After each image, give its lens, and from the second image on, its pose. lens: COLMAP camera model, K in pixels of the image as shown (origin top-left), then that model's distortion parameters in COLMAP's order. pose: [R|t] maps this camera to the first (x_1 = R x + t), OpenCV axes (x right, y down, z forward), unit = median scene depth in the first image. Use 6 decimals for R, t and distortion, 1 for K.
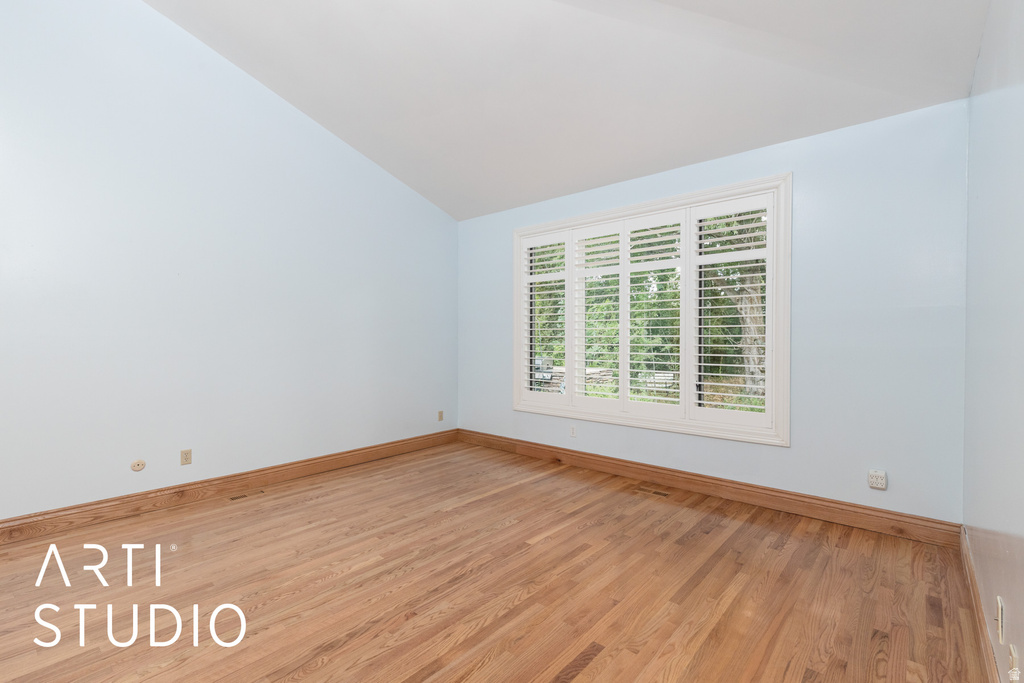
lens RADIAL K [[465.1, 0, 502.2], [0, 465.1, 341.1], [0, 0, 1]] dist [0.007364, 0.000163]
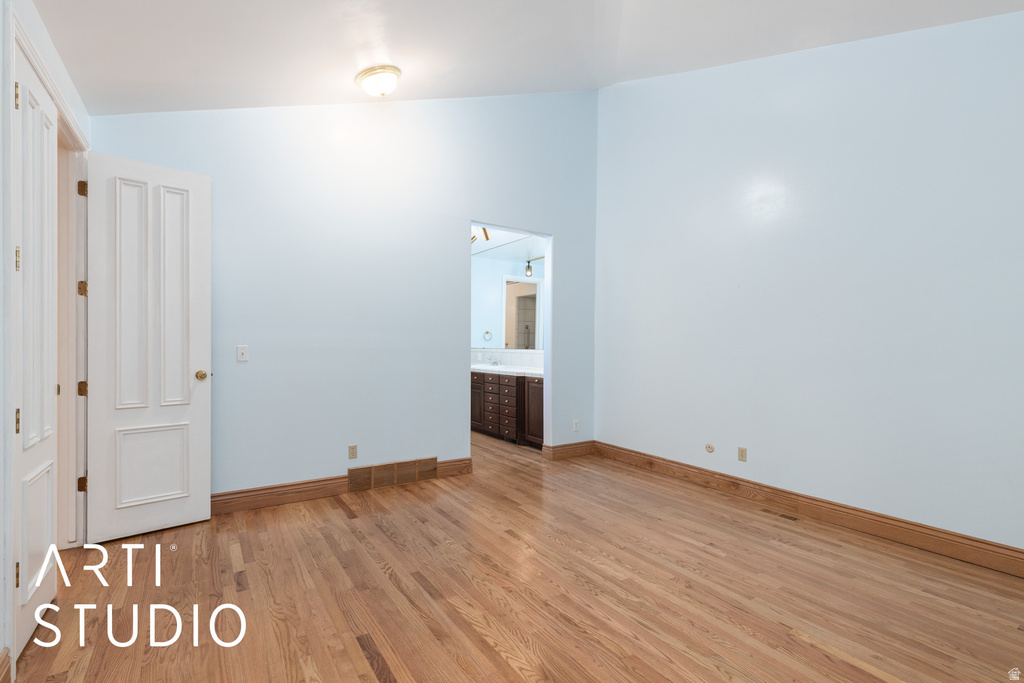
lens RADIAL K [[465.1, 0, 502.2], [0, 465.1, 341.1], [0, 0, 1]] dist [0.007364, 0.000163]
pose [[-0.255274, -0.005537, -0.966853, 0.555587], [-0.016711, 0.999859, -0.001314, -0.005583], [0.966724, 0.015822, -0.255331, 0.781202]]
